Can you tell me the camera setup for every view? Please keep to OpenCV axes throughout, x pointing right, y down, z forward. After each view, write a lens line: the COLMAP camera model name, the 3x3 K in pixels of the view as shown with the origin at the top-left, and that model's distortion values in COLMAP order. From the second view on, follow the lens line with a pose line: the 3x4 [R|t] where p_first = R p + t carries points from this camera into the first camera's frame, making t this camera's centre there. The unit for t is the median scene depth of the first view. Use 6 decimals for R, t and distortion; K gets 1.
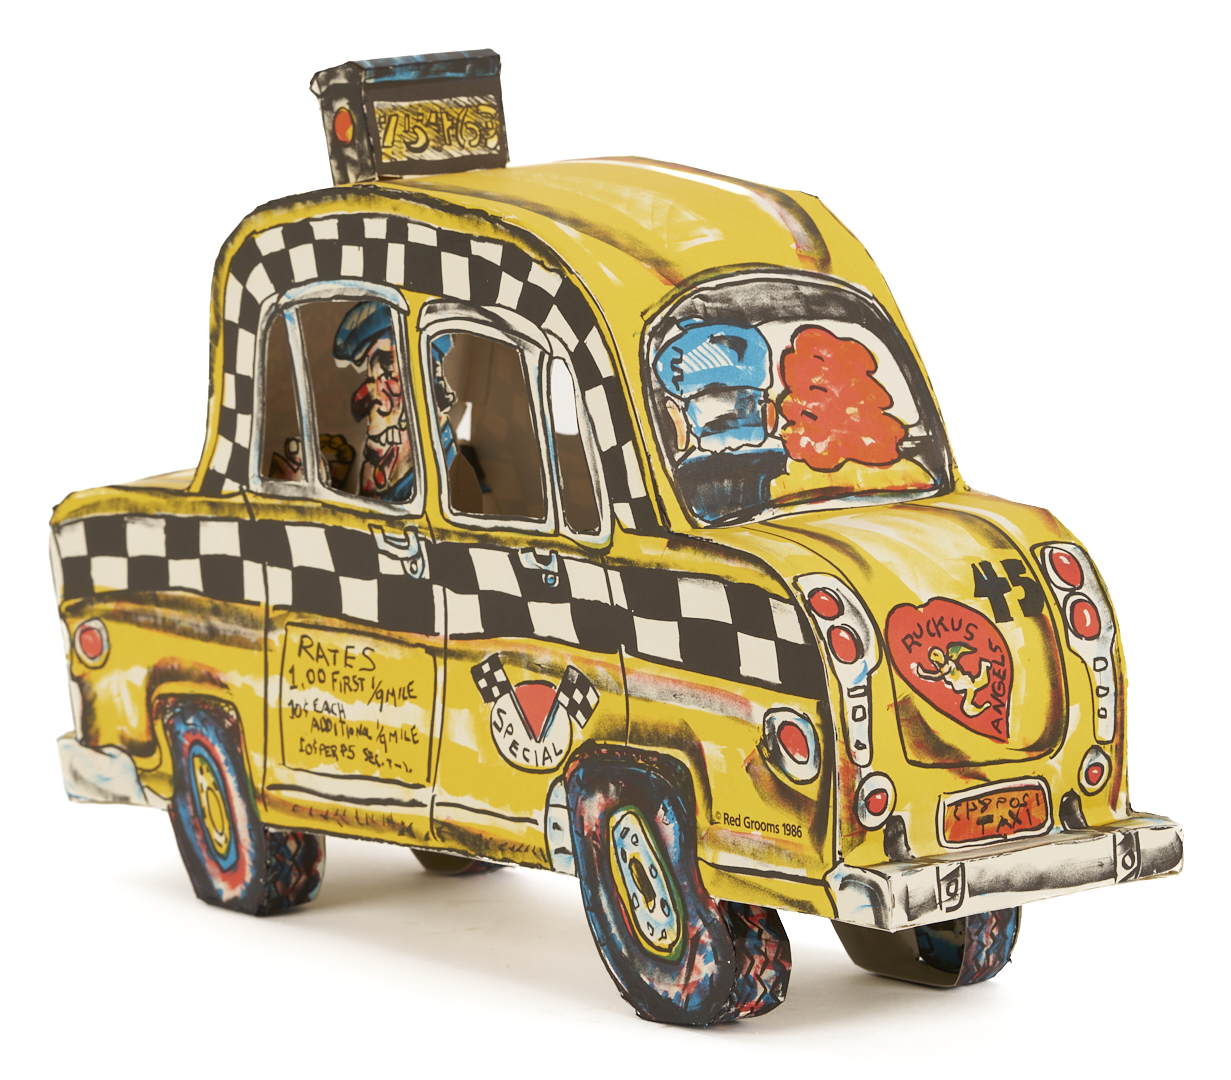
lens RADIAL K [[6194.8, 0, 614.4], [0, 6194.8, 537.7], [0, 0, 1]] dist [-0.113796, 0.000000]
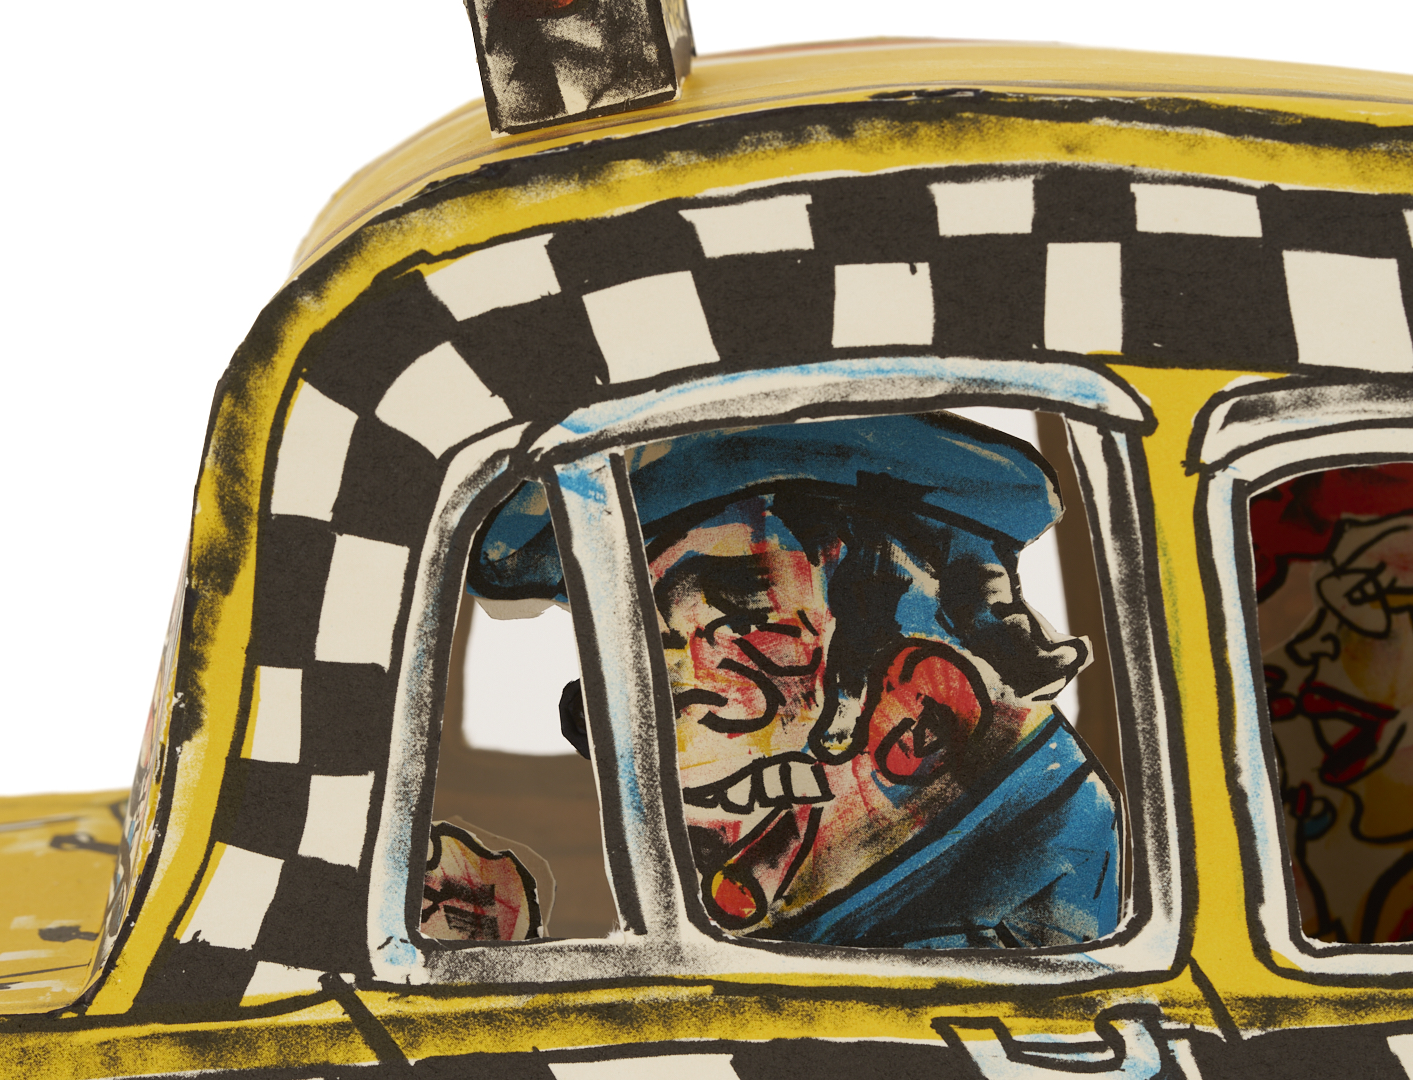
lens RADIAL K [[6464.5, 0, 702.6], [0, 6464.5, 548.3], [0, 0, 1]] dist [-0.186152, 0.000000]
pose [[0.647829, -0.082135, 0.757345, -0.343460], [0.107238, 0.994103, 0.016080, -0.038418], [-0.754200, 0.070799, 0.652817, 0.775931]]
